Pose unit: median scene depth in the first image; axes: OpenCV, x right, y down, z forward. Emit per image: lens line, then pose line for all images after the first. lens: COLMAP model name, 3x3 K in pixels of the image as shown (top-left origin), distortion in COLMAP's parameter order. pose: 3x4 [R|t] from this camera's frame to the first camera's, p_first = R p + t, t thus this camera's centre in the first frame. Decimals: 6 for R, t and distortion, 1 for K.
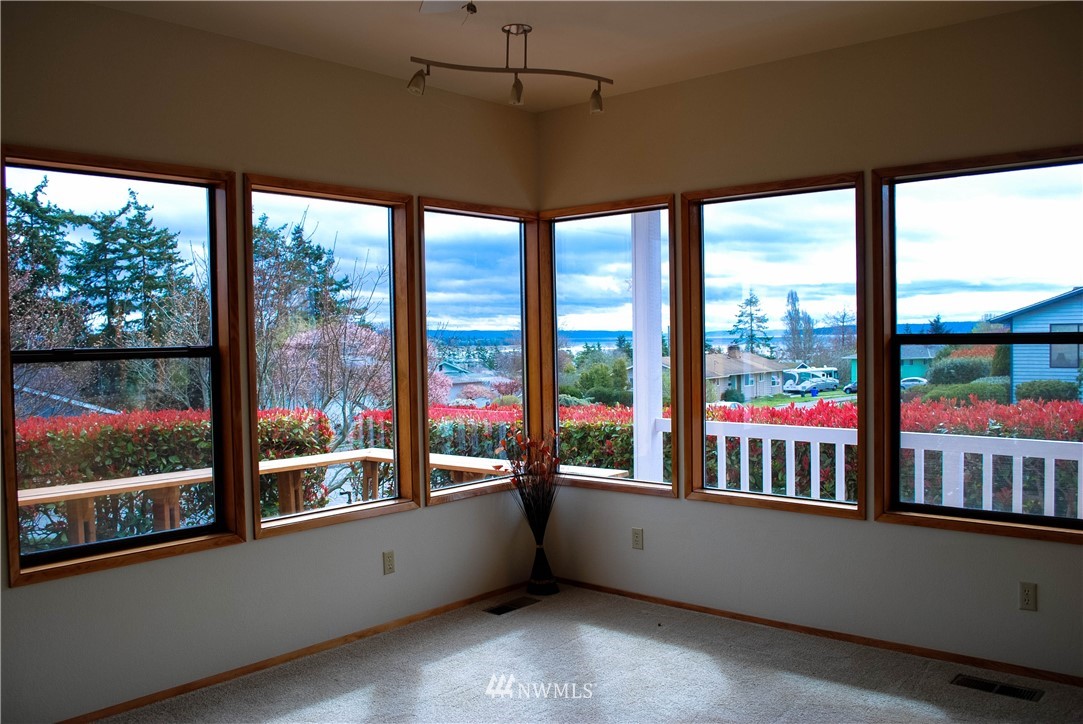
lens RADIAL K [[927.1, 0, 541.5], [0, 927.1, 362.0], [0, 0, 1]] dist [-0.077407, 0.014475]
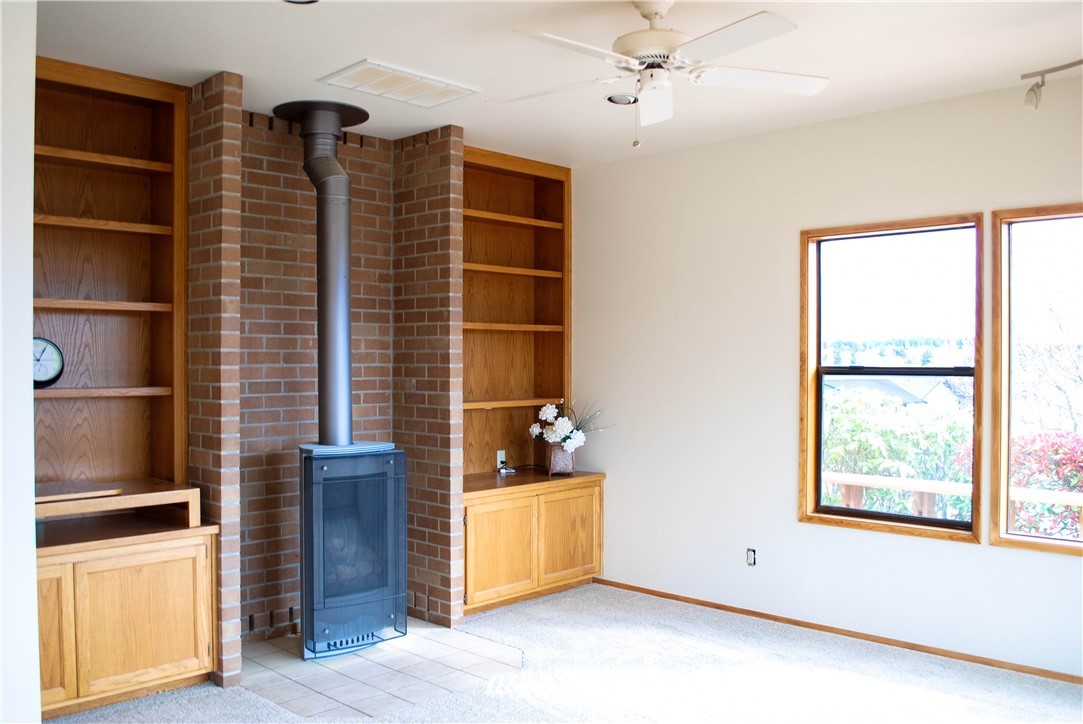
lens RADIAL K [[927.1, 0, 541.5], [0, 927.1, 362.0], [0, 0, 1]] dist [-0.077407, 0.014475]
pose [[-0.053371, 0.019556, -0.998383, 0.695887], [-0.029789, 0.999332, 0.021167, -0.027678], [0.998130, 0.030870, -0.052752, 0.454898]]
